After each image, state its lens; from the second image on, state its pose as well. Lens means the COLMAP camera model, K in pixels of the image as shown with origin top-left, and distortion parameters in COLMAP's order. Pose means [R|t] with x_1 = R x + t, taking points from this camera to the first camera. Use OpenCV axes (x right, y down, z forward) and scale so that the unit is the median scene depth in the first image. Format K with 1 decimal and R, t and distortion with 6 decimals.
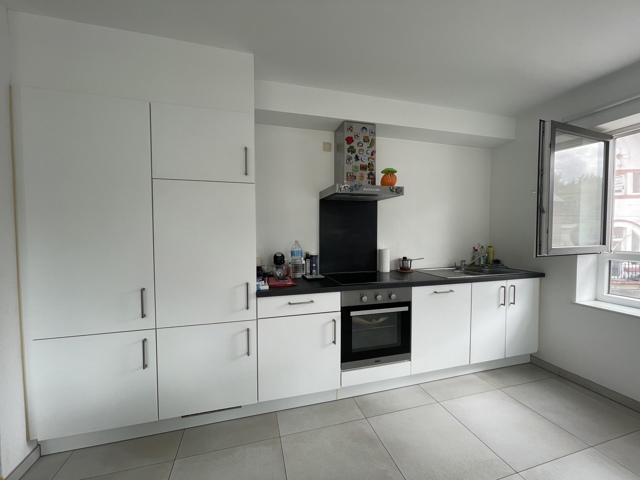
lens RADIAL K [[260.3, 0, 320.0], [0, 260.3, 240.0], [0, 0, 1]] dist [0.002353, -0.000309]
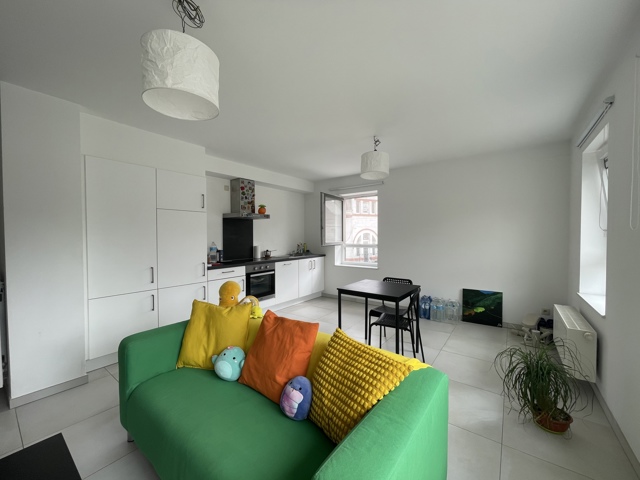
lens RADIAL K [[260.3, 0, 320.0], [0, 260.3, 240.0], [0, 0, 1]] dist [0.002353, -0.000309]
pose [[0.798416, -0.012019, 0.601986, -0.581901], [0.022370, 0.999703, -0.009711, 0.024516], [-0.601691, 0.021220, 0.798447, -0.847987]]
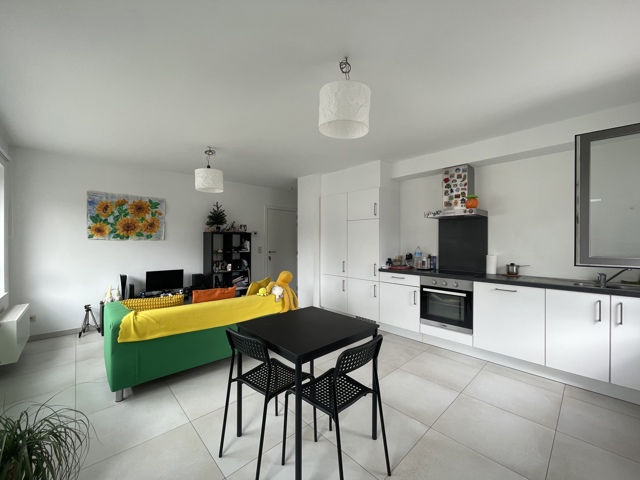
lens RADIAL K [[255.1, 0, 320.0], [0, 255.1, 240.0], [0, 0, 1]] dist [0.001303, -0.000024]
pose [[0.454865, -0.000617, -0.890560, 1.095741], [-0.030840, 0.999389, -0.016445, 0.009202], [0.890026, 0.034945, 0.454568, -0.311396]]
